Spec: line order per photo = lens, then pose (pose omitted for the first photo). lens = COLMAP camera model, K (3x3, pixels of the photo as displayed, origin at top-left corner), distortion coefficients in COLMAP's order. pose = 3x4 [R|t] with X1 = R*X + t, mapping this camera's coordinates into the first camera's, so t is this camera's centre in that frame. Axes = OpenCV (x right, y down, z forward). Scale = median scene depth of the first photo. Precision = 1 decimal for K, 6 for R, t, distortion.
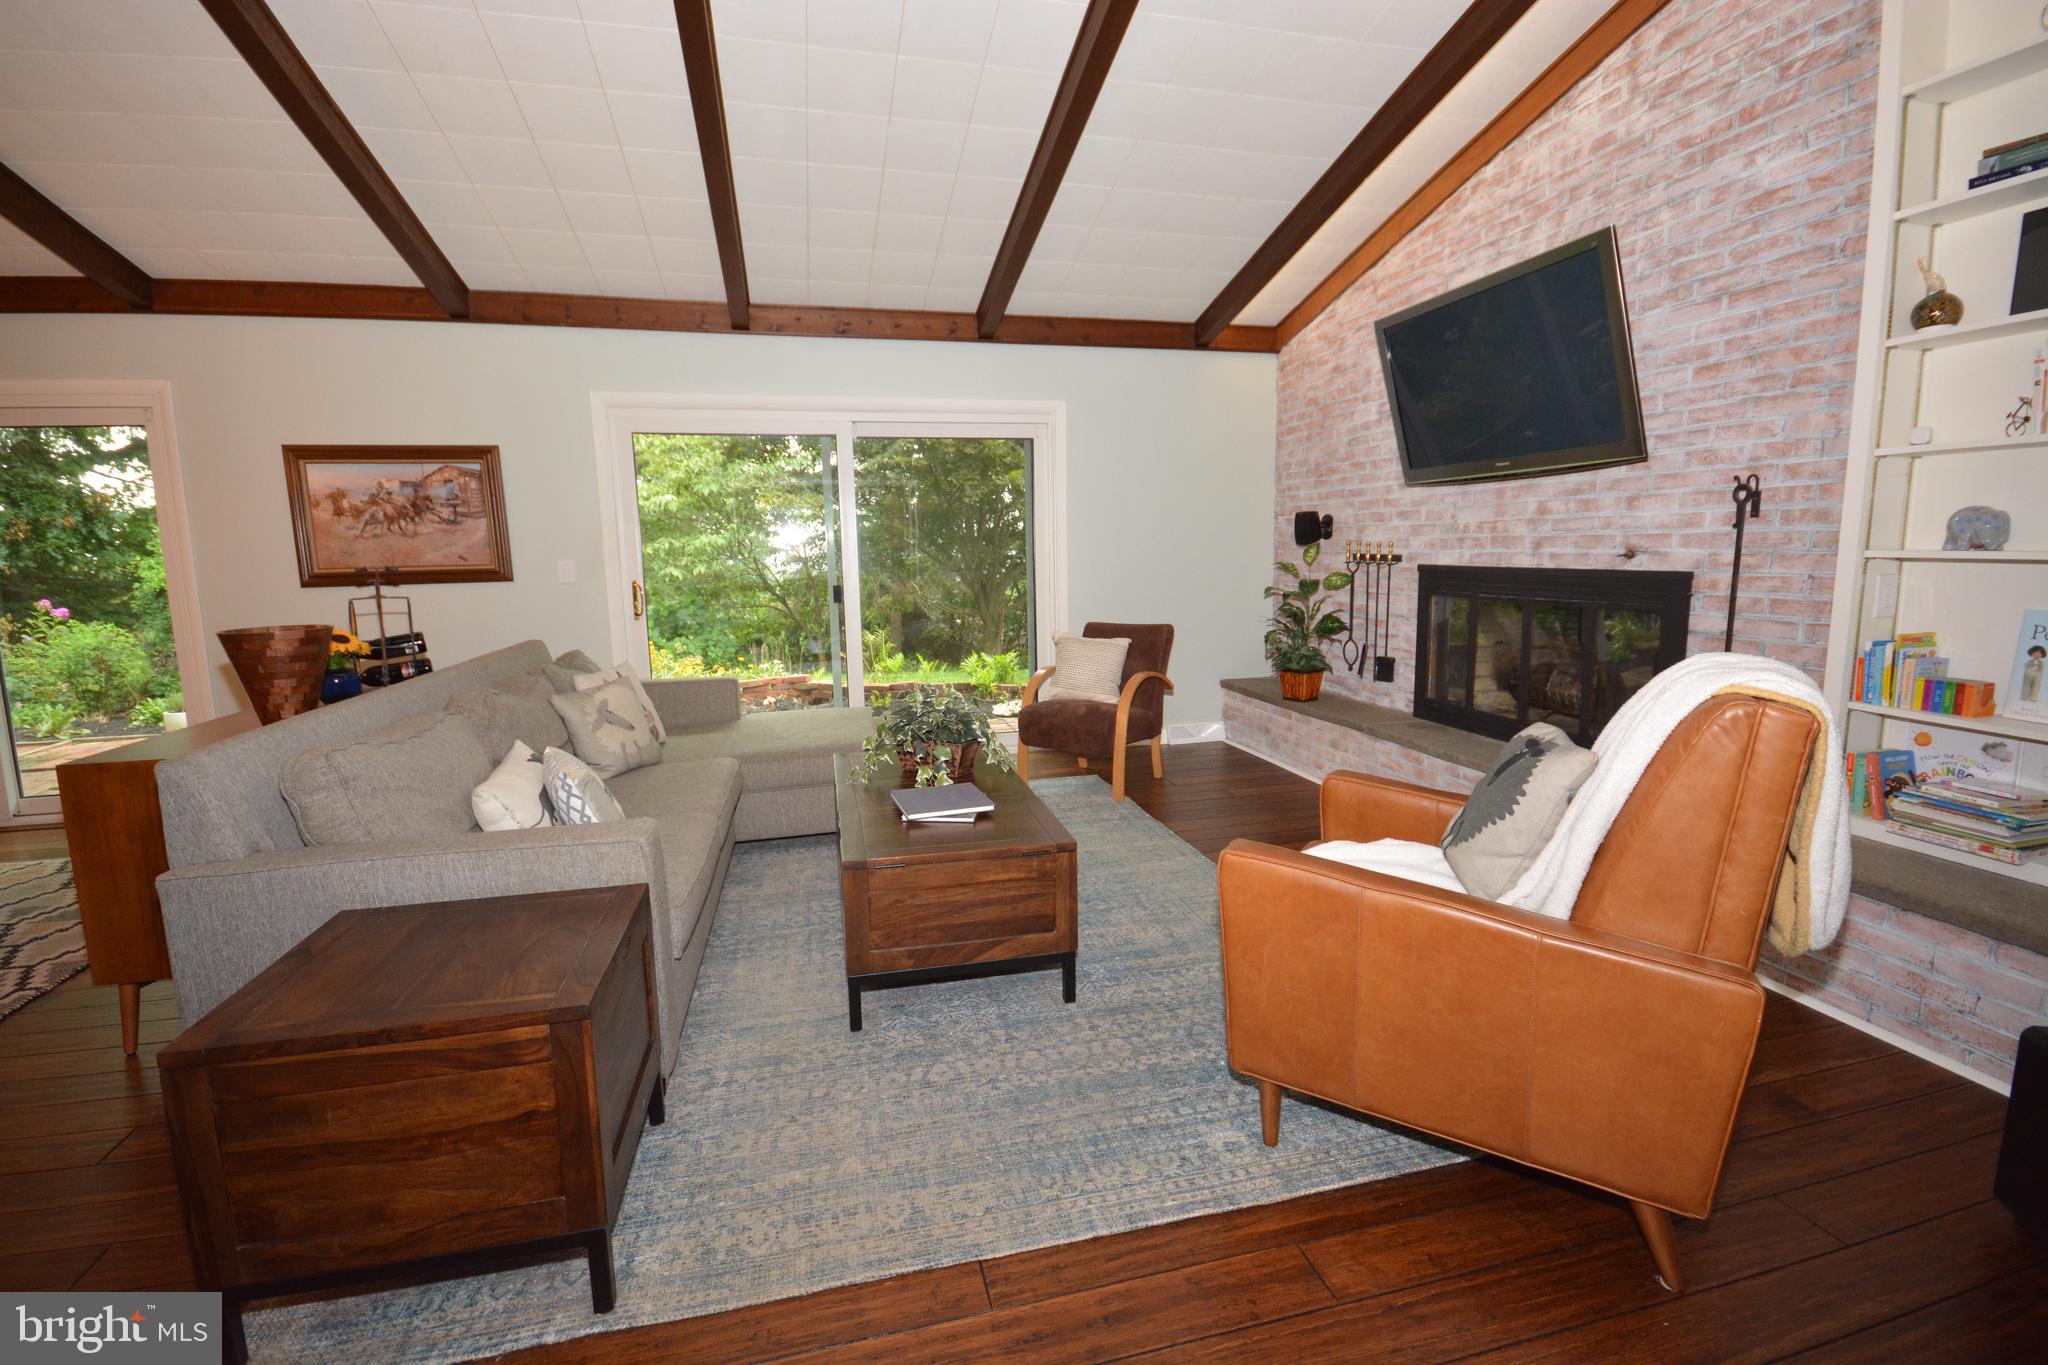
lens RADIAL K [[892.0, 0, 1032.5], [0, 892.0, 677.3], [0, 0, 1]] dist [0.001804, -0.009401]
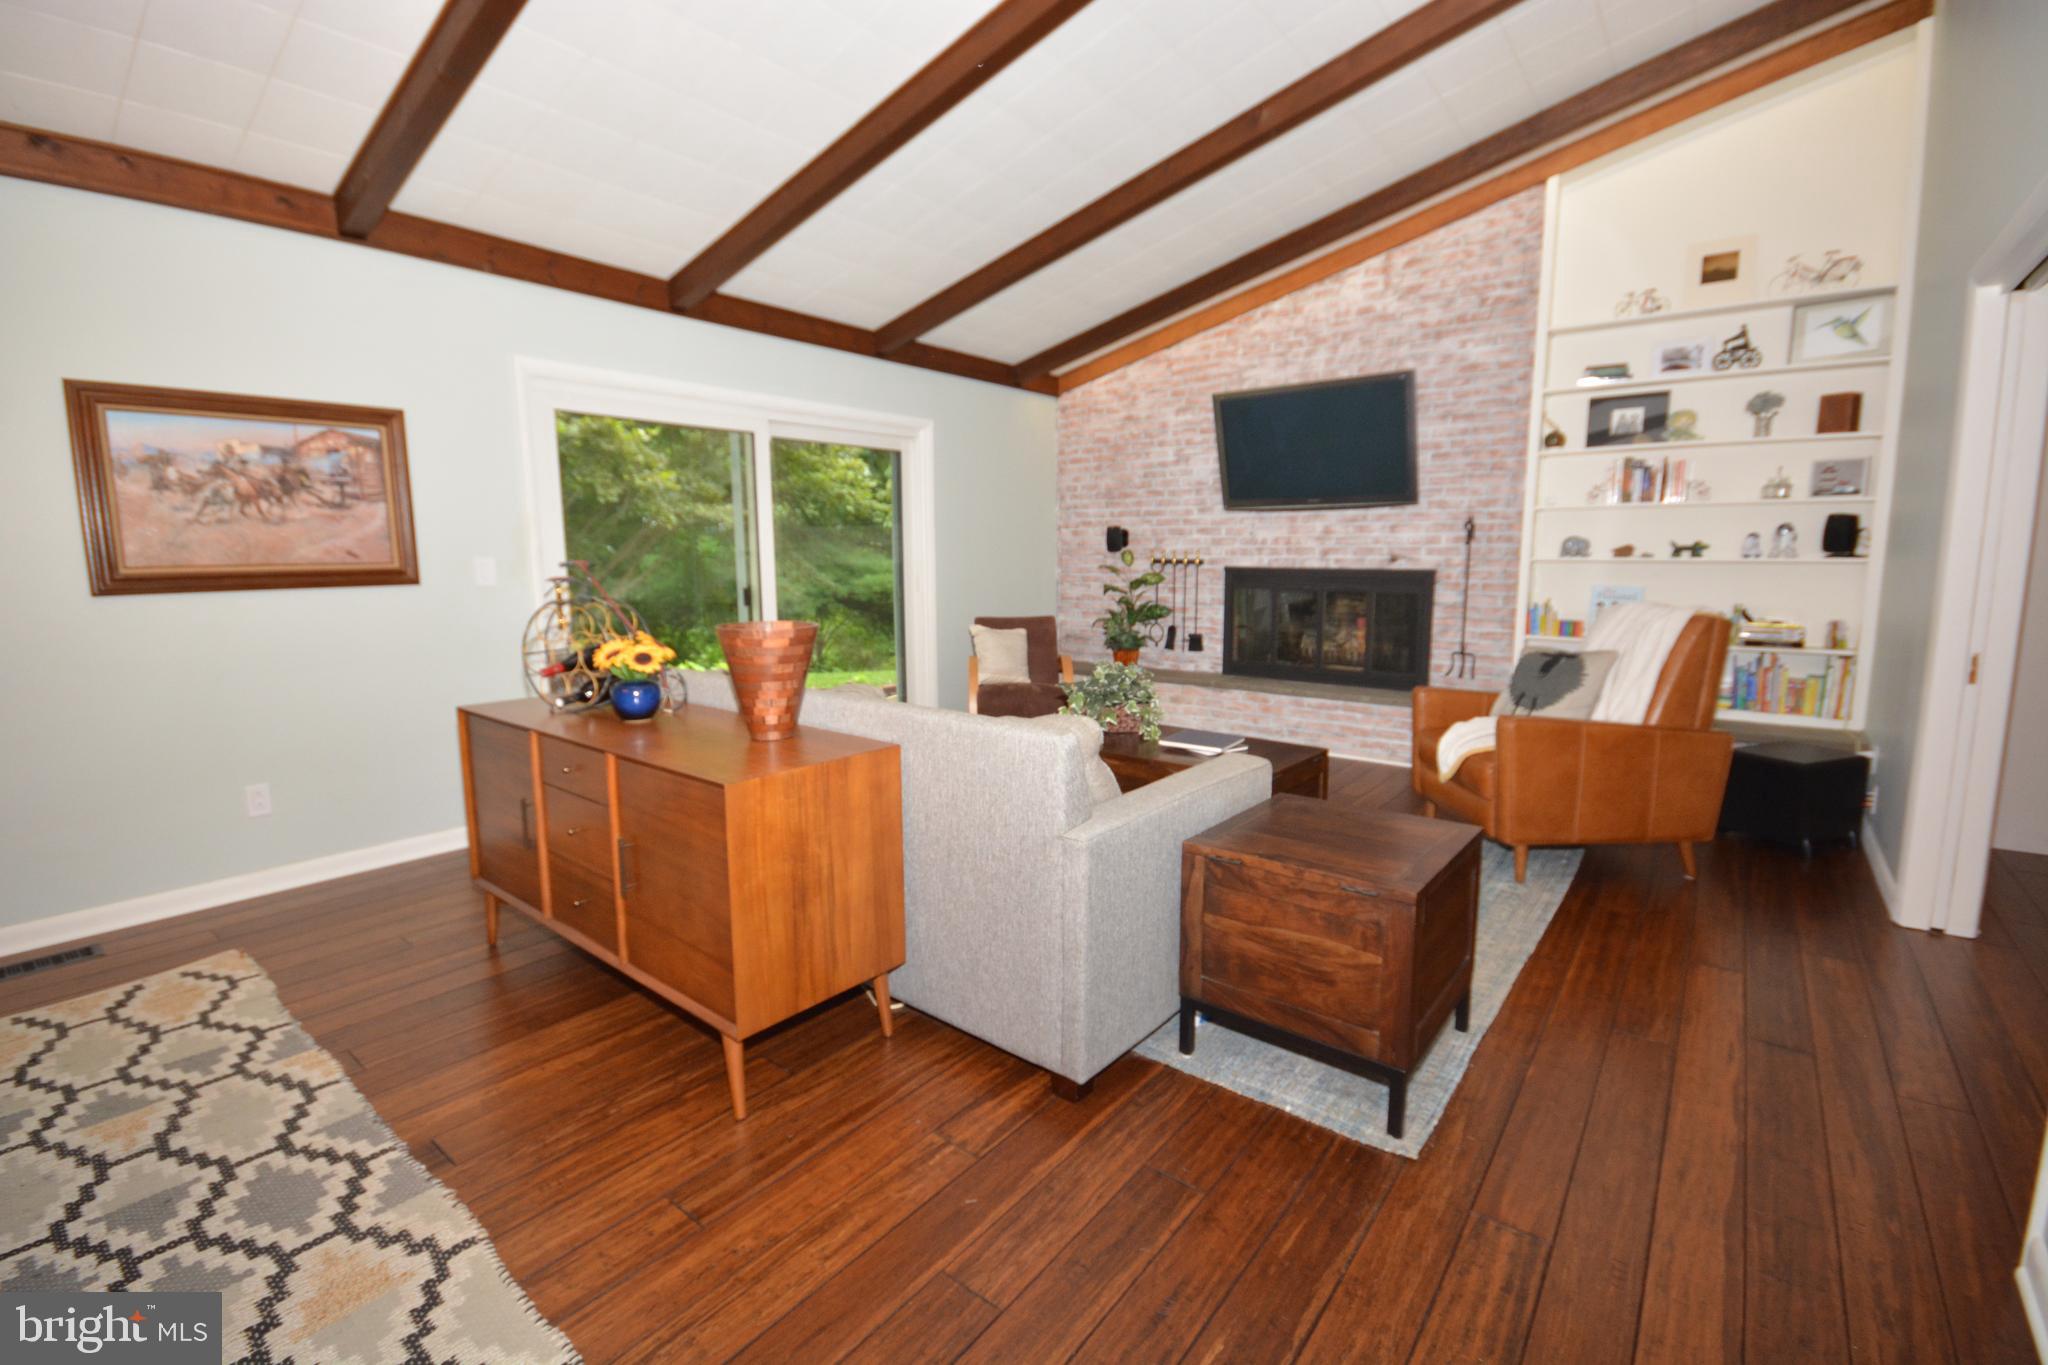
lens RADIAL K [[892.0, 0, 1025.1], [0, 892.0, 669.9], [0, 0, 1]] dist [0.001804, -0.009401]
pose [[0.795501, -0.066236, 0.602321, -0.675042], [0.076996, 0.997000, 0.007948, 0.002024], [-0.601040, 0.040054, 0.798215, 0.063434]]
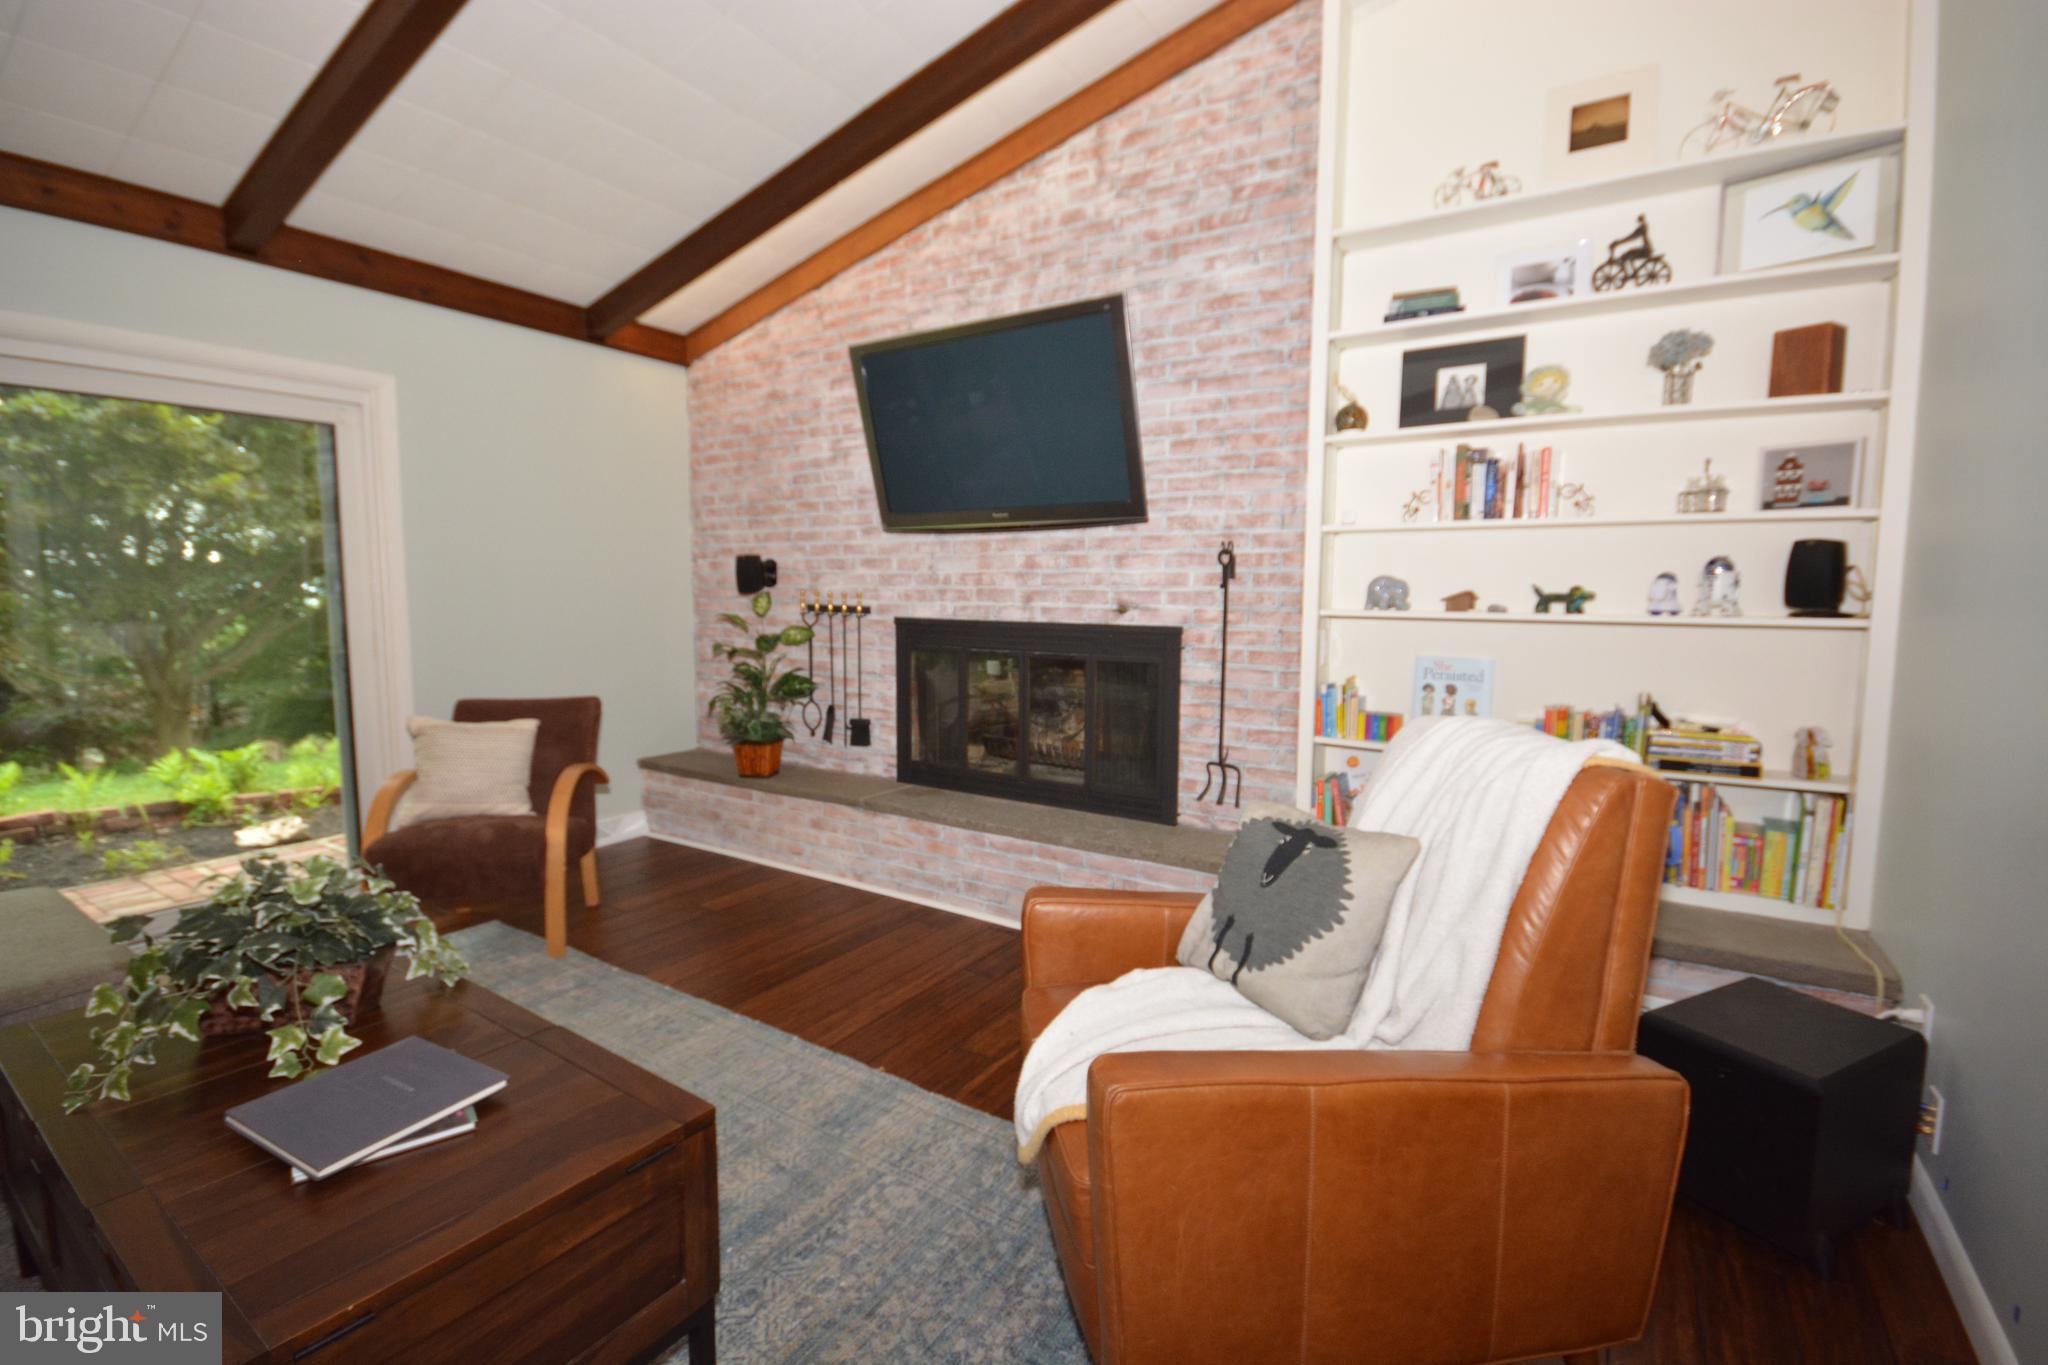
lens RADIAL K [[892.0, 0, 1027.9], [0, 892.0, 672.6], [0, 0, 1]] dist [0.001804, -0.009401]
pose [[0.729421, -0.039947, 0.682898, -0.099423], [0.078809, 0.996554, -0.025883, -0.034086], [-0.679511, 0.072698, 0.730055, 0.231431]]
